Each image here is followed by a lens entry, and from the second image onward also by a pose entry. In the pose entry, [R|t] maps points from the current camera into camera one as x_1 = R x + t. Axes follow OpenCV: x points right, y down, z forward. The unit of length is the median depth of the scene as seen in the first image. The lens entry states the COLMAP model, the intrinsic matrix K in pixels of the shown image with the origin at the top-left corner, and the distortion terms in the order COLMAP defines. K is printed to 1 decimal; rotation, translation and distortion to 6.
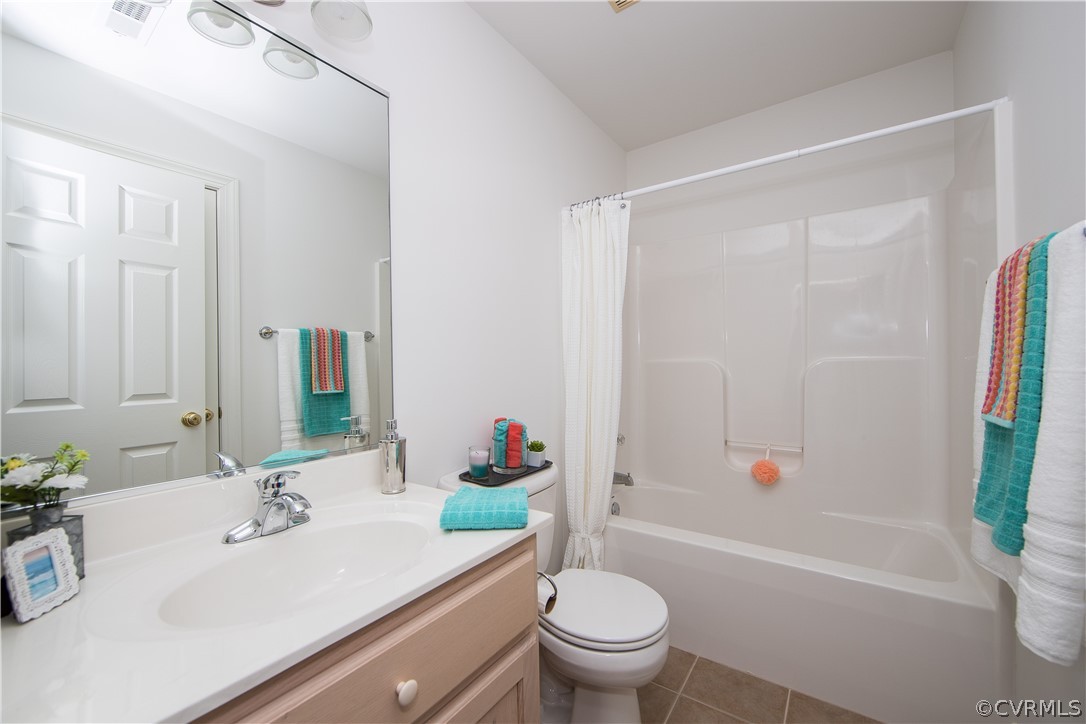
lens RADIAL K [[429.2, 0, 546.9], [0, 429.2, 362.6], [0, 0, 1]] dist [-0.007468, 0.000321]
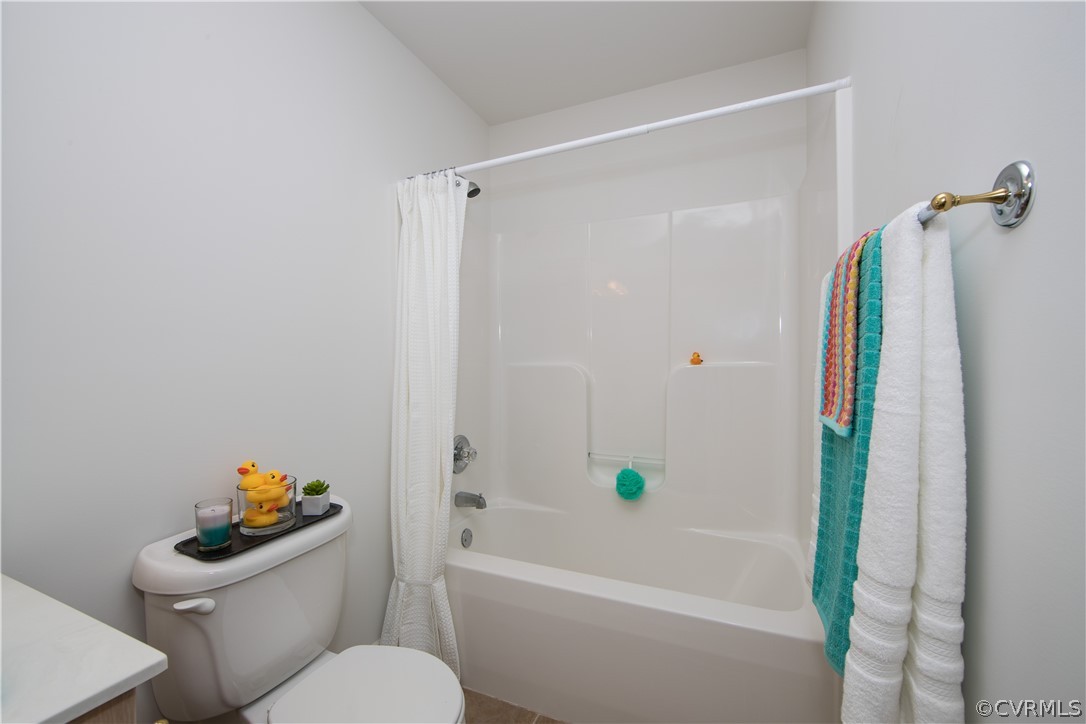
lens RADIAL K [[429.2, 0, 546.9], [0, 429.2, 362.6], [0, 0, 1]] dist [-0.007468, 0.000321]
pose [[0.980038, -0.002896, 0.198791, 0.221985], [-0.001786, 0.999725, 0.023371, -0.044095], [-0.198804, -0.023259, 0.979763, 0.187299]]
